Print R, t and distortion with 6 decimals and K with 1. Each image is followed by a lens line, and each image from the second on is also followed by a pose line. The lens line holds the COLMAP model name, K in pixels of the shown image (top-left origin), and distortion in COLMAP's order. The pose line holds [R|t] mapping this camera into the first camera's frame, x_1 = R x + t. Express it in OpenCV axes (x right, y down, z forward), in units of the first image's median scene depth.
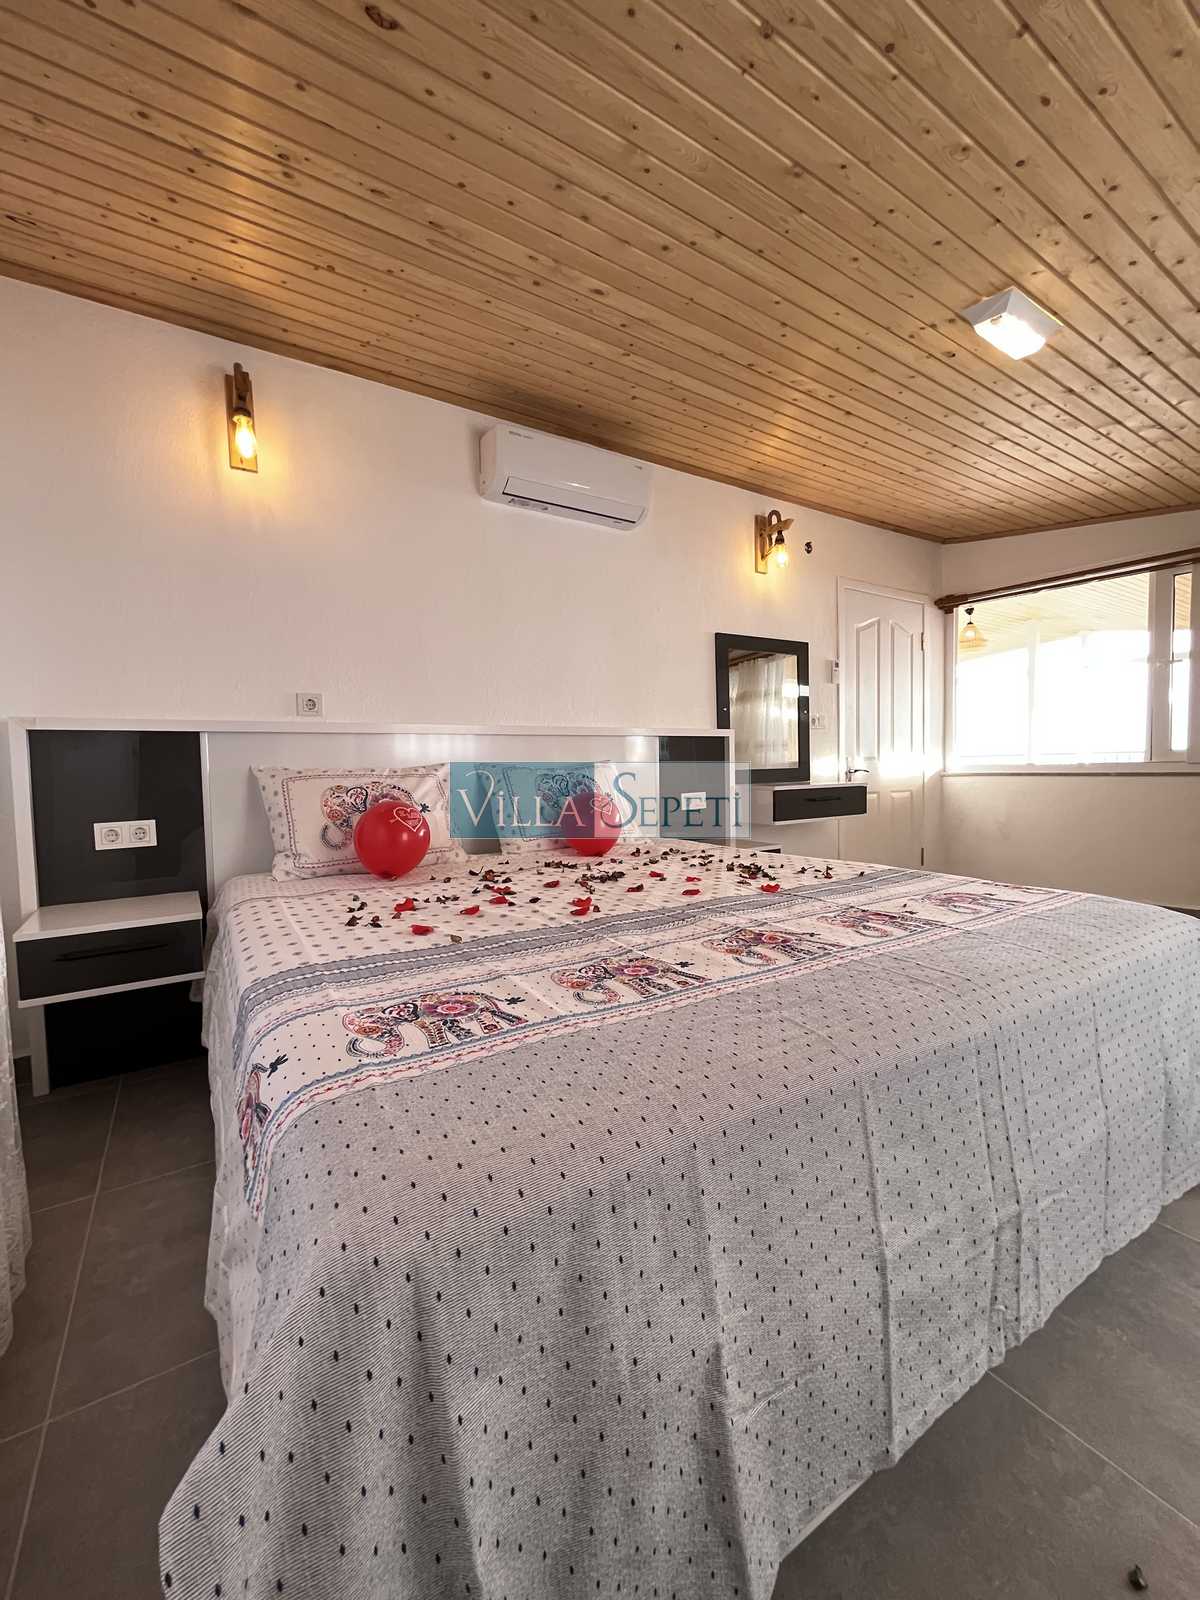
lens RADIAL K [[649.2, 0, 599.5], [0, 649.2, 796.4], [0, 0, 1]] dist [-0.003721, 0.000324]
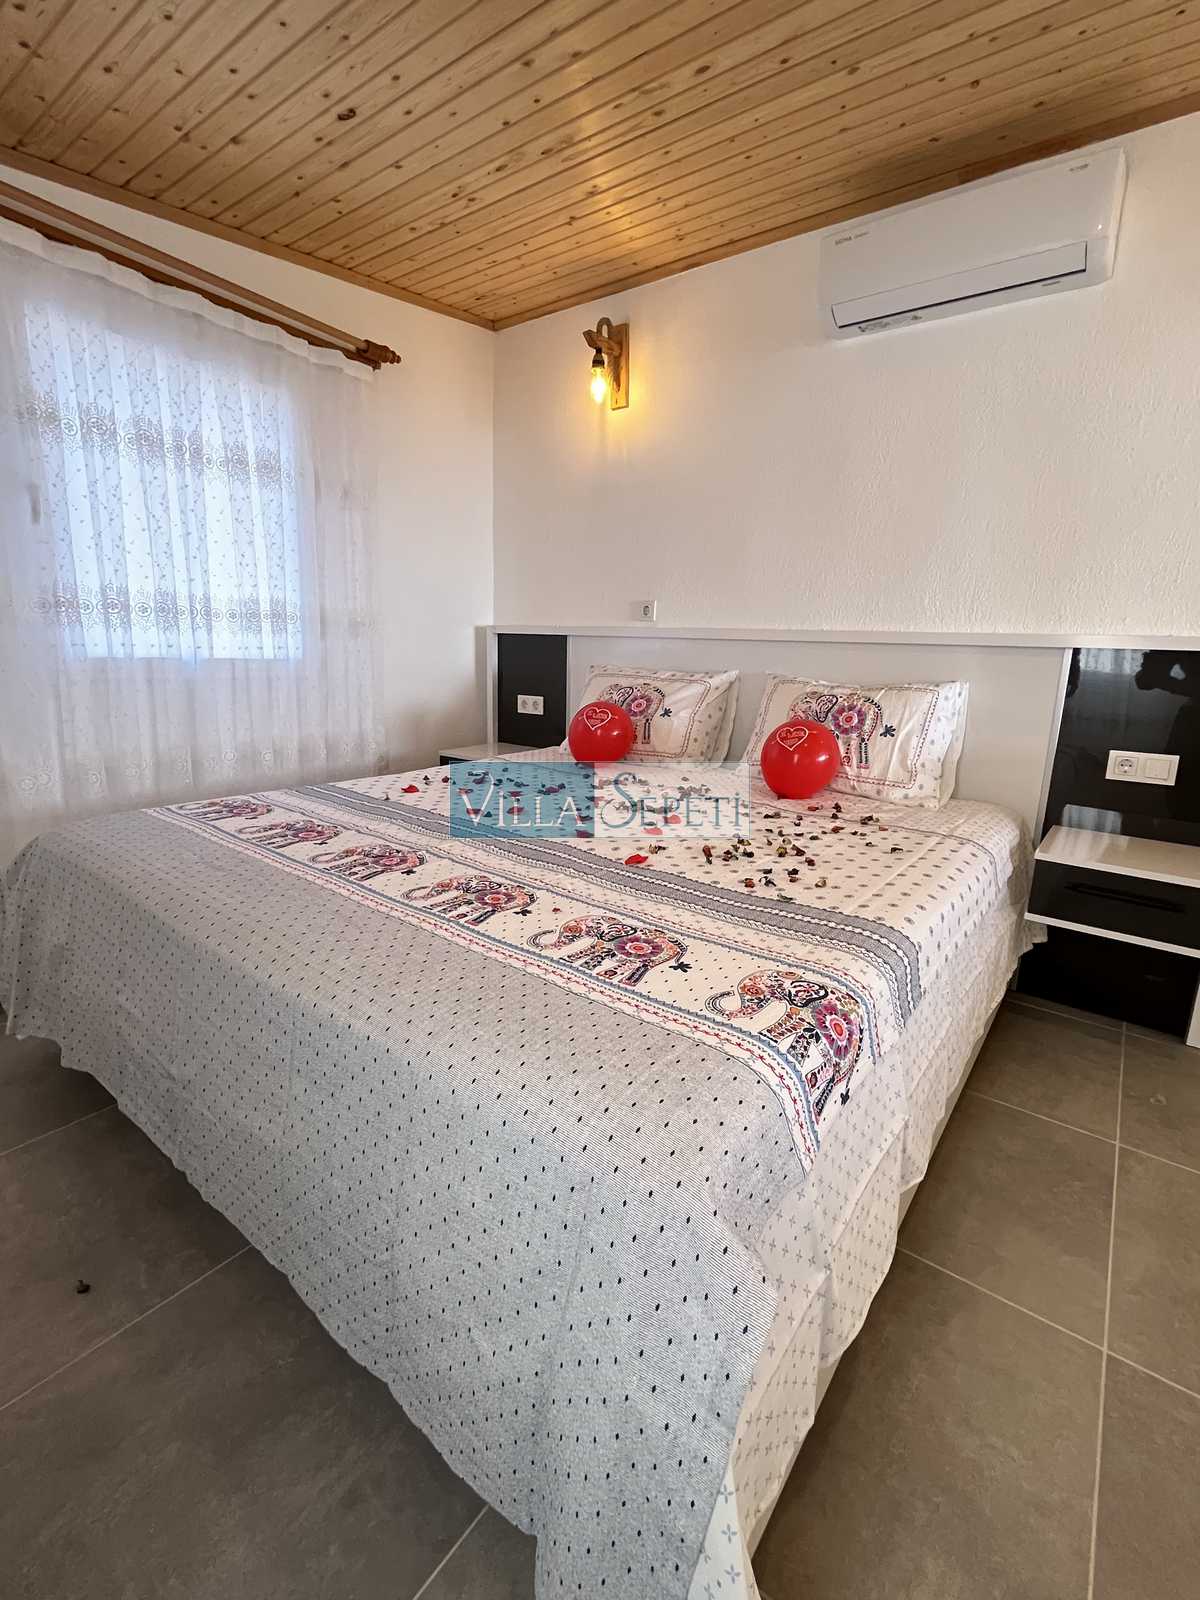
lens RADIAL K [[717.0, 0, 595.9], [0, 717.0, 798.8], [0, 0, 1]] dist [-0.003883, 0.000227]
pose [[0.348117, 0.232994, -0.908035, 0.769717], [-0.080284, 0.972473, 0.218750, -0.090437], [0.934007, -0.003250, 0.357240, 0.476287]]
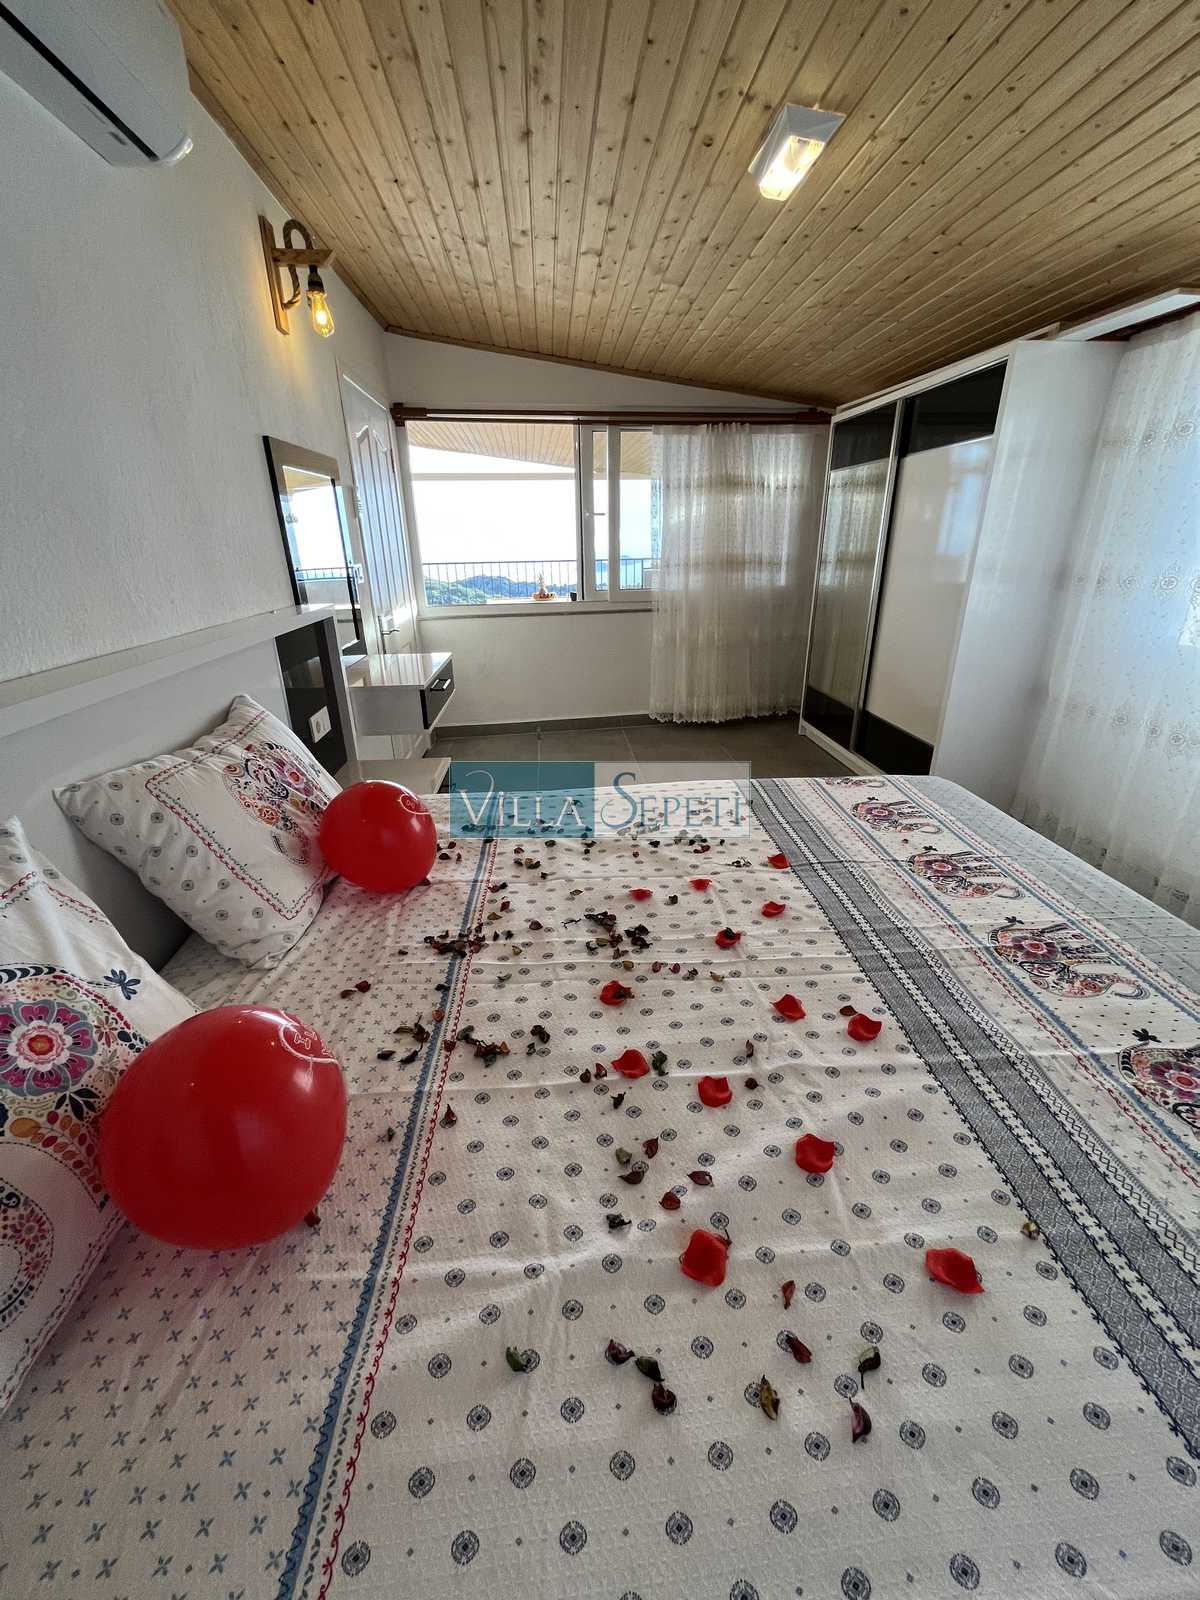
lens RADIAL K [[649.2, 0, 603.9], [0, 649.2, 795.8], [0, 0, 1]] dist [-0.003721, 0.000324]
pose [[0.465277, -0.314862, 0.827272, -0.400879], [0.048326, 0.942238, 0.331438, -0.180728], [-0.883845, -0.114232, 0.453618, 0.613762]]
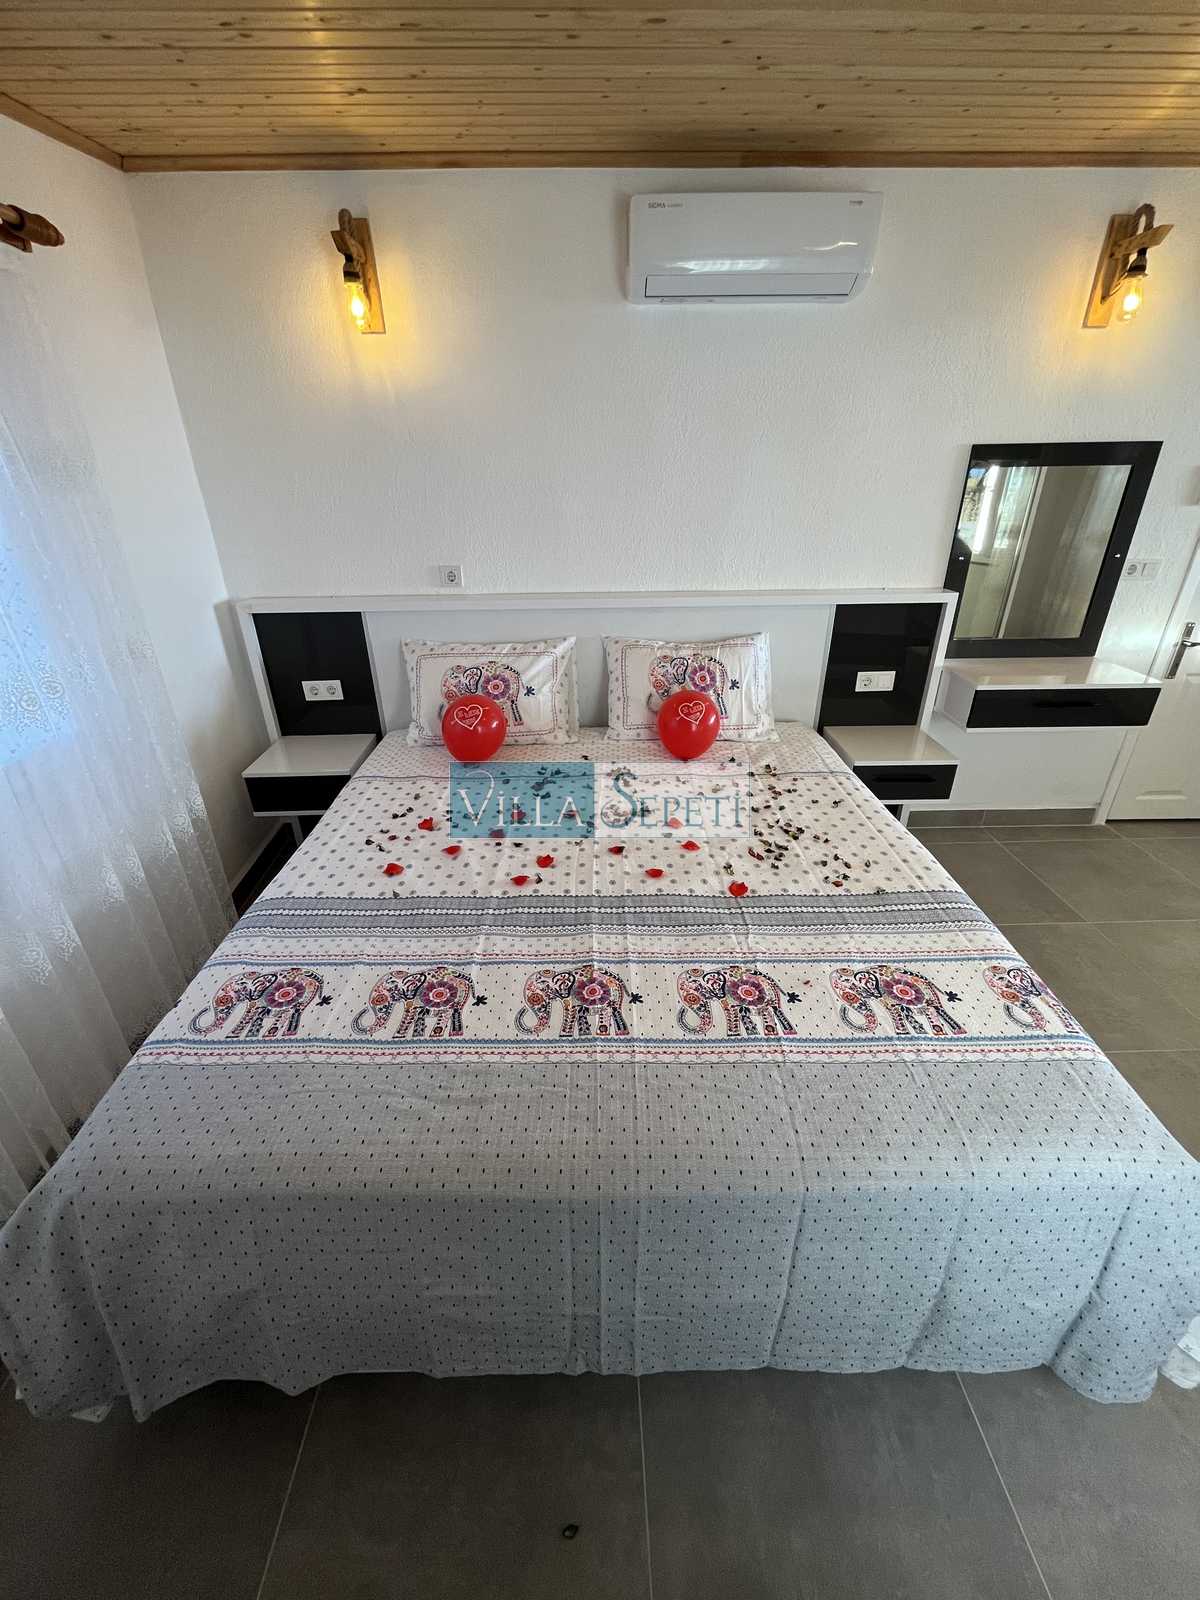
lens RADIAL K [[649.2, 0, 595.6], [0, 649.2, 798.9], [0, 0, 1]] dist [-0.003721, 0.000324]
pose [[0.853599, 0.241574, -0.461531, 0.365043], [-0.030060, 0.907339, 0.419323, -0.274532], [0.520063, -0.344060, 0.781766, 0.148244]]
